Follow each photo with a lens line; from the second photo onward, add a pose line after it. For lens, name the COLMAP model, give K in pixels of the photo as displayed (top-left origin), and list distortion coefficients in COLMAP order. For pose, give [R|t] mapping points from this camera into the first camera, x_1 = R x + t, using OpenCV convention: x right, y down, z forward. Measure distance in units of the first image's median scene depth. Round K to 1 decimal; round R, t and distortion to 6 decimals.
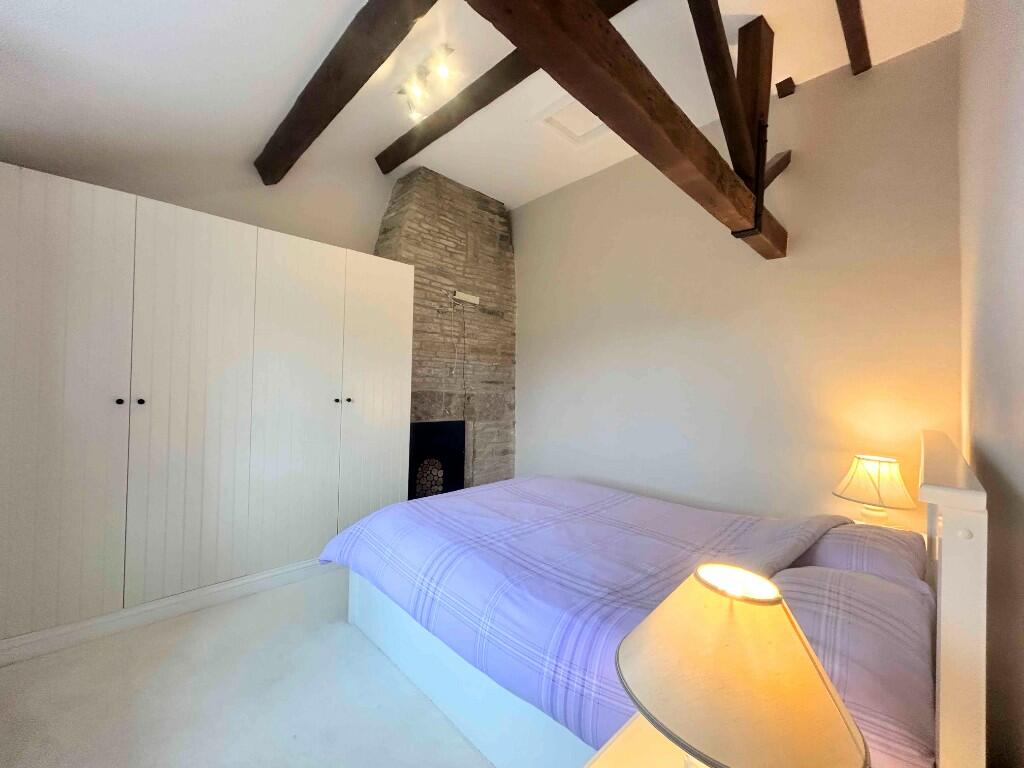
lens RADIAL K [[415.1, 0, 511.3], [0, 415.1, 386.3], [0, 0, 1]] dist [-0.001691, 0.001226]
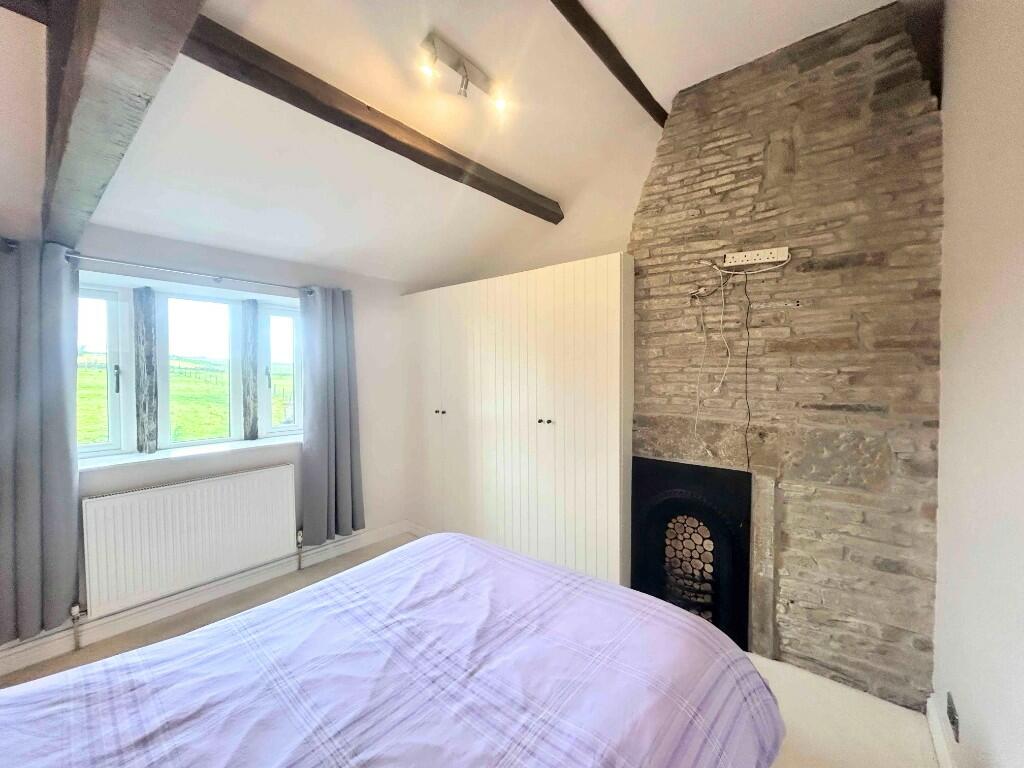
lens RADIAL K [[415.1, 0, 512.6], [0, 415.1, 381.7], [0, 0, 1]] dist [-0.001691, 0.001226]
pose [[0.098082, 0.005293, -0.995164, 0.426323], [0.008923, 0.999941, 0.006198, -0.049959], [0.995138, -0.009488, 0.098029, 0.614711]]
